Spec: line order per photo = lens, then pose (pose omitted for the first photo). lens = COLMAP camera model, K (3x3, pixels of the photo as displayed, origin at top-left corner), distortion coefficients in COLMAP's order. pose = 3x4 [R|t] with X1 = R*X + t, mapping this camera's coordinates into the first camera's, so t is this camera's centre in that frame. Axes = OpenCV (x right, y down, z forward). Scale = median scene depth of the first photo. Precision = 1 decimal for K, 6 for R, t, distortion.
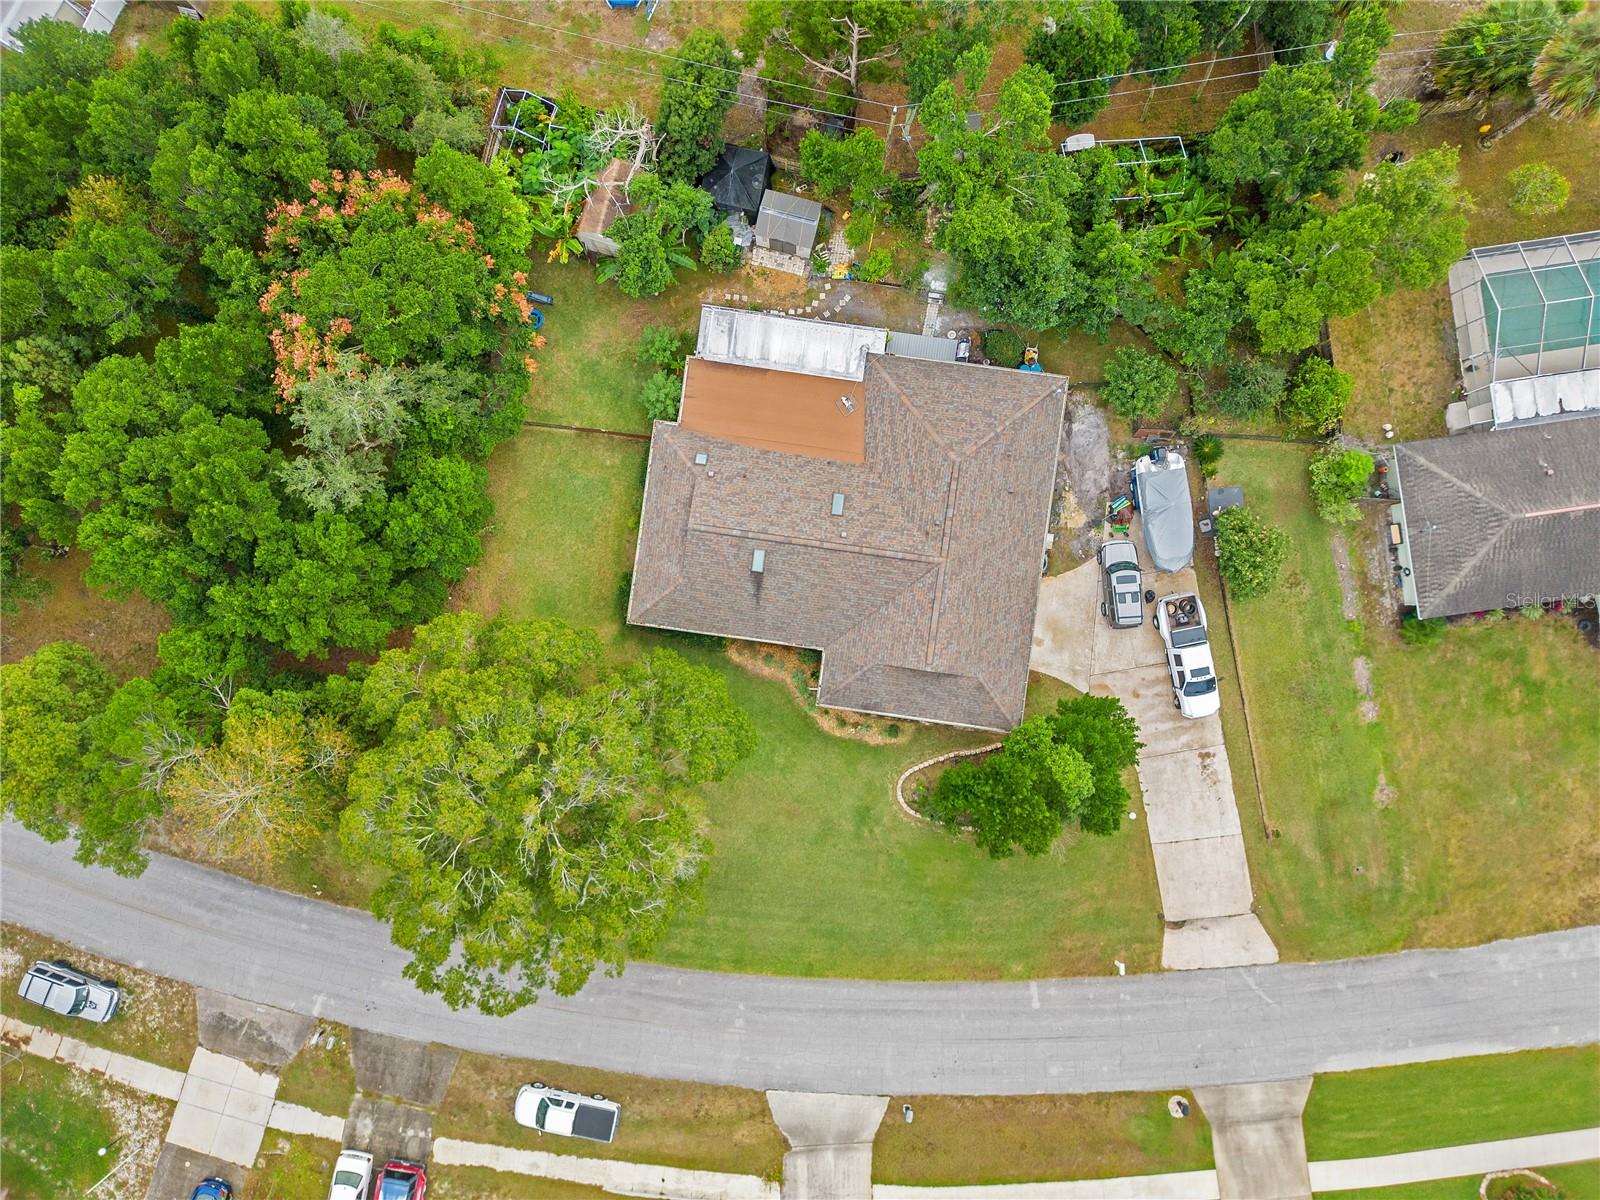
lens RADIAL K [[1111.3, 0, 800.0], [0, 1111.3, 600.0], [0, 0, 1]] dist [0.054502, -0.053186]
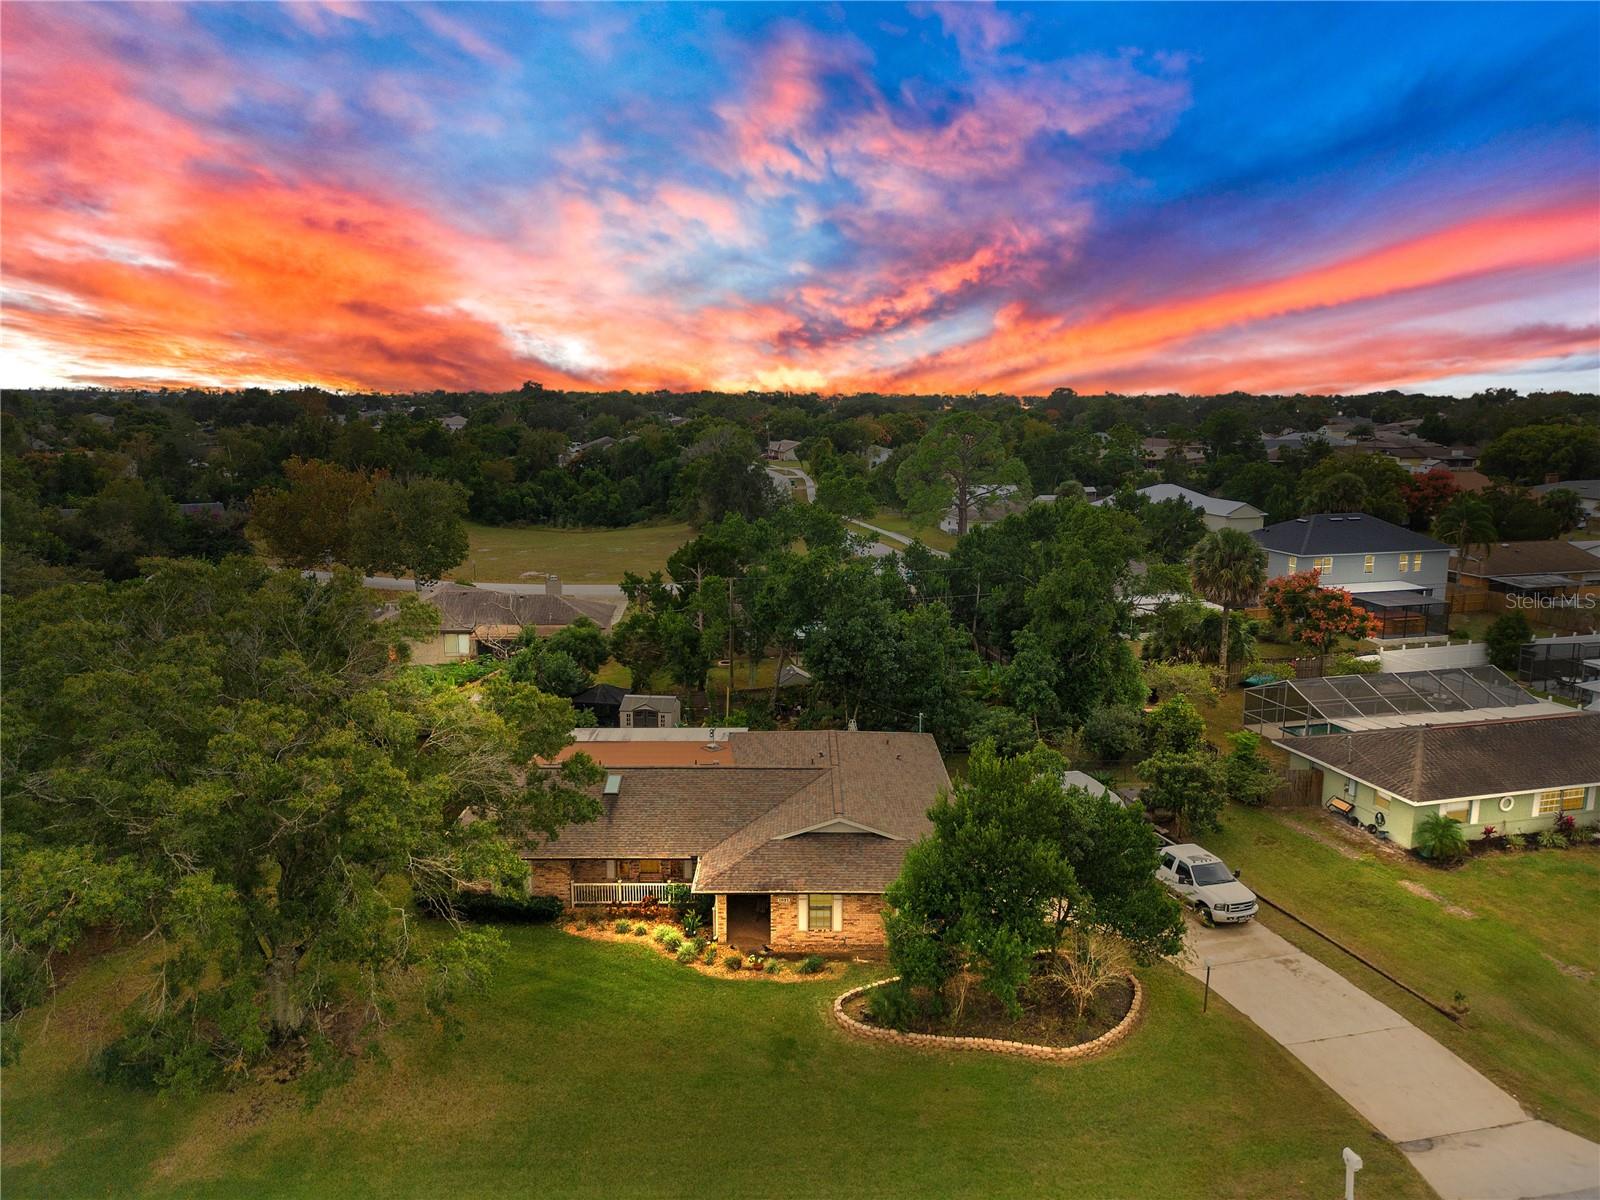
lens RADIAL K [[1111.3, 0, 800.0], [0, 1111.3, 600.0], [0, 0, 1]] dist [0.054502, -0.053186]
pose [[0.991323, -0.020257, 0.129875, -0.004897], [0.131317, 0.196240, -0.971723, 0.705253], [-0.005802, 0.980347, 0.197197, 0.660313]]
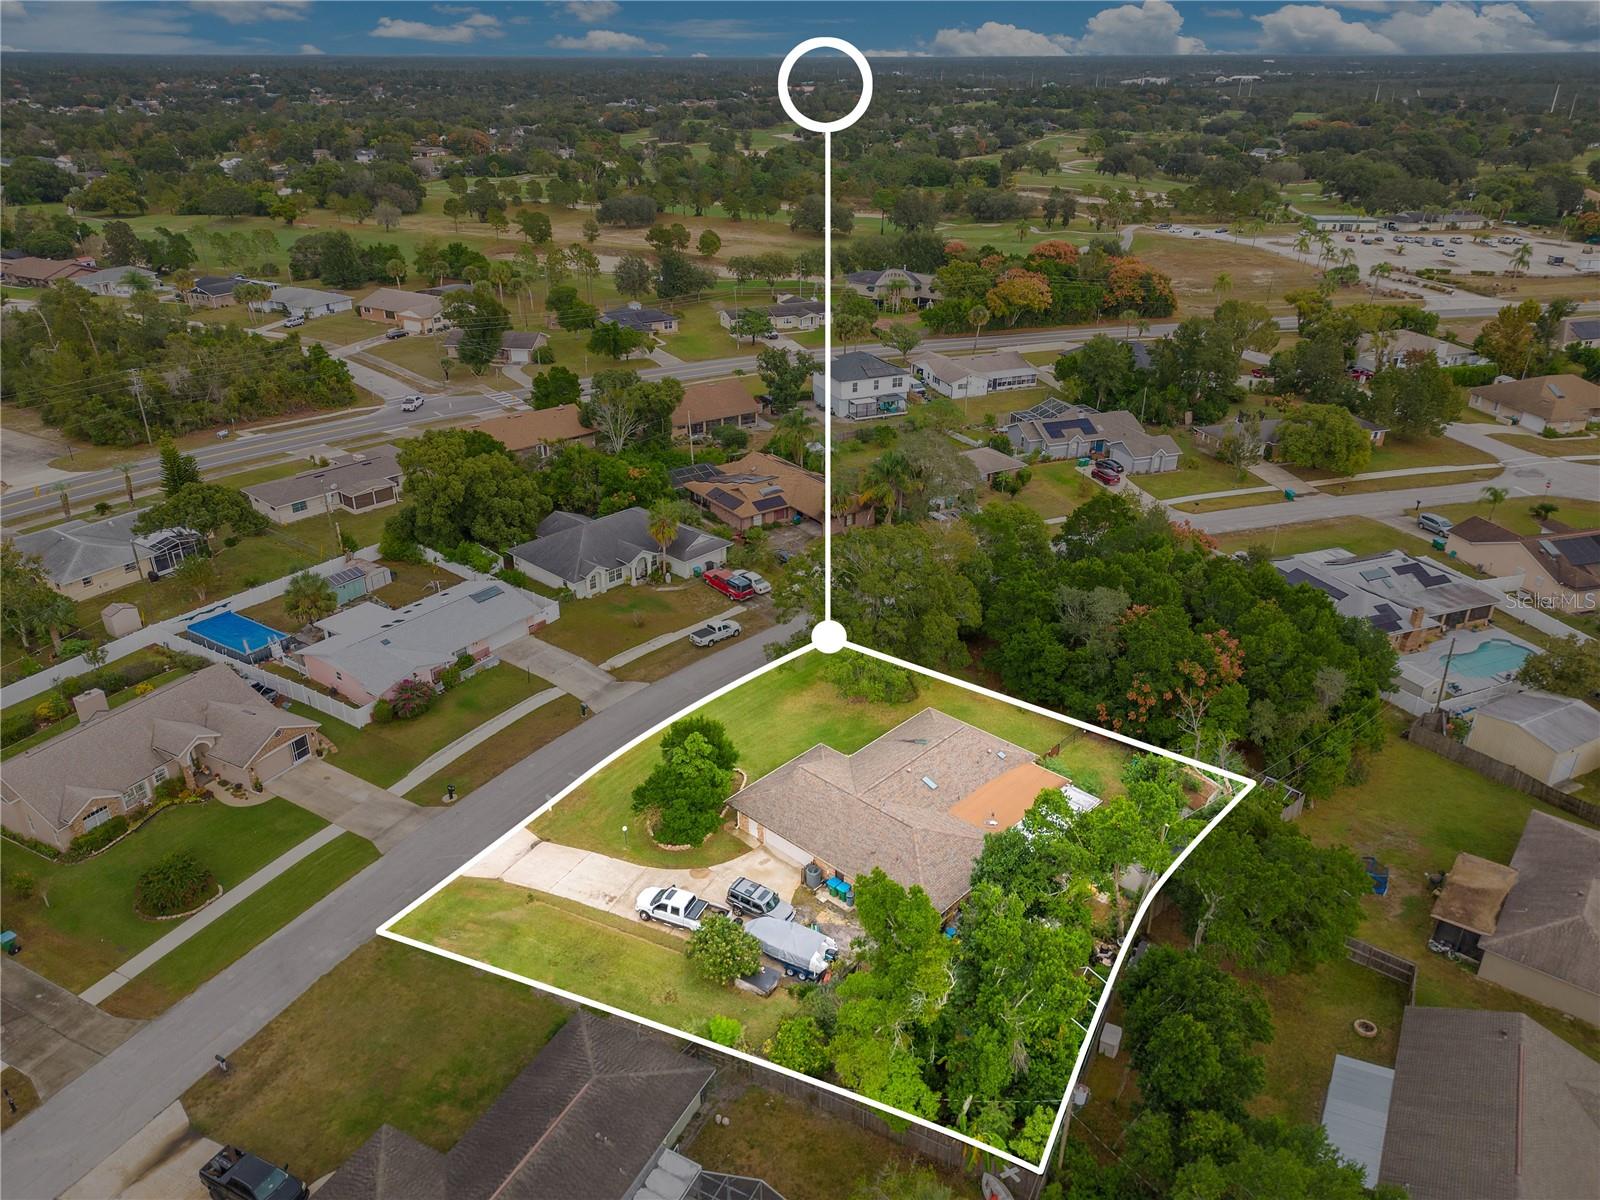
lens RADIAL K [[1111.3, 0, 800.0], [0, 1111.3, 600.0], [0, 0, 1]] dist [0.054502, -0.053186]
pose [[-0.578215, 0.352502, -0.735806, 1.044571], [-0.815803, -0.237066, 0.527508, -0.615999], [0.011513, 0.905286, 0.424647, 0.163803]]
